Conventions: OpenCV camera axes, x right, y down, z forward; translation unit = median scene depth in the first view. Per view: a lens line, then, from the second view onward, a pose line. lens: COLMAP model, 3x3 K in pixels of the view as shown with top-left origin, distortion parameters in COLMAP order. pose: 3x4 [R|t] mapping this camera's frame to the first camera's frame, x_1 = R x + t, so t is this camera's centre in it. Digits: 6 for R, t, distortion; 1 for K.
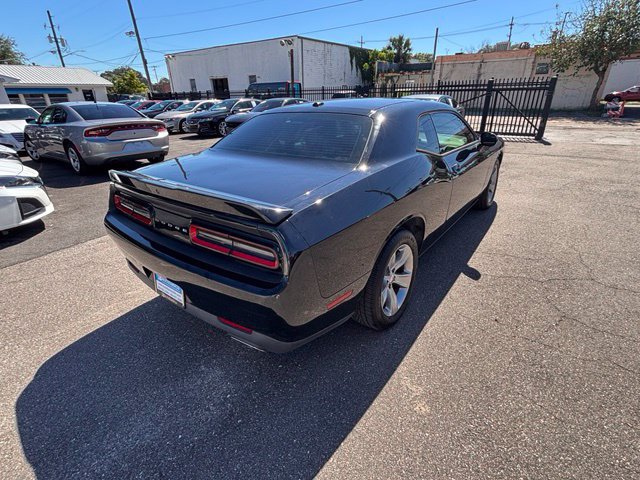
lens RADIAL K [[316.4, 0, 317.2], [0, 316.4, 238.1], [0, 0, 1]] dist [-0.010729, 0.007121]
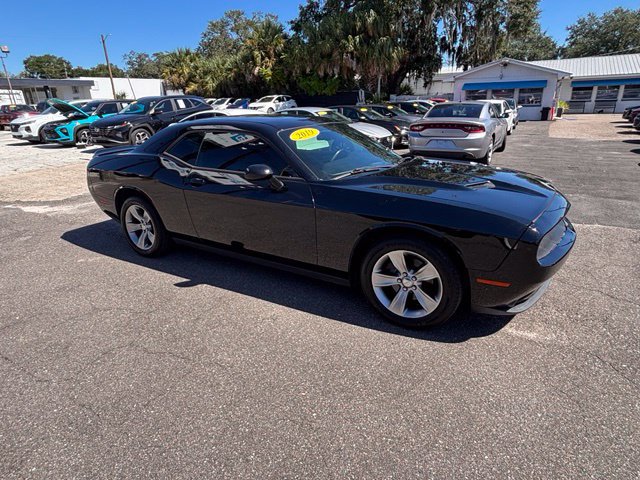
lens RADIAL K [[376.1, 0, 317.5], [0, 376.1, 241.2], [0, 0, 1]] dist [-0.003733, 0.002017]
pose [[0.113083, 0.361513, -0.925484, 0.128751], [-0.385623, 0.874412, 0.294445, -0.042603], [0.915700, 0.323591, 0.238289, 0.083471]]
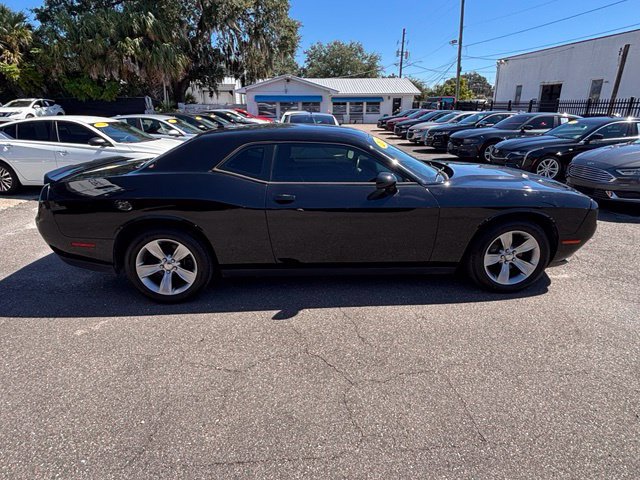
lens RADIAL K [[376.1, 0, 319.3], [0, 376.1, 238.3], [0, 0, 1]] dist [-0.003733, 0.002017]
pose [[0.648659, 0.268810, -0.712027, 0.099911], [-0.324237, 0.944007, 0.061009, -0.015376], [0.688558, 0.191292, 0.699496, 0.021736]]
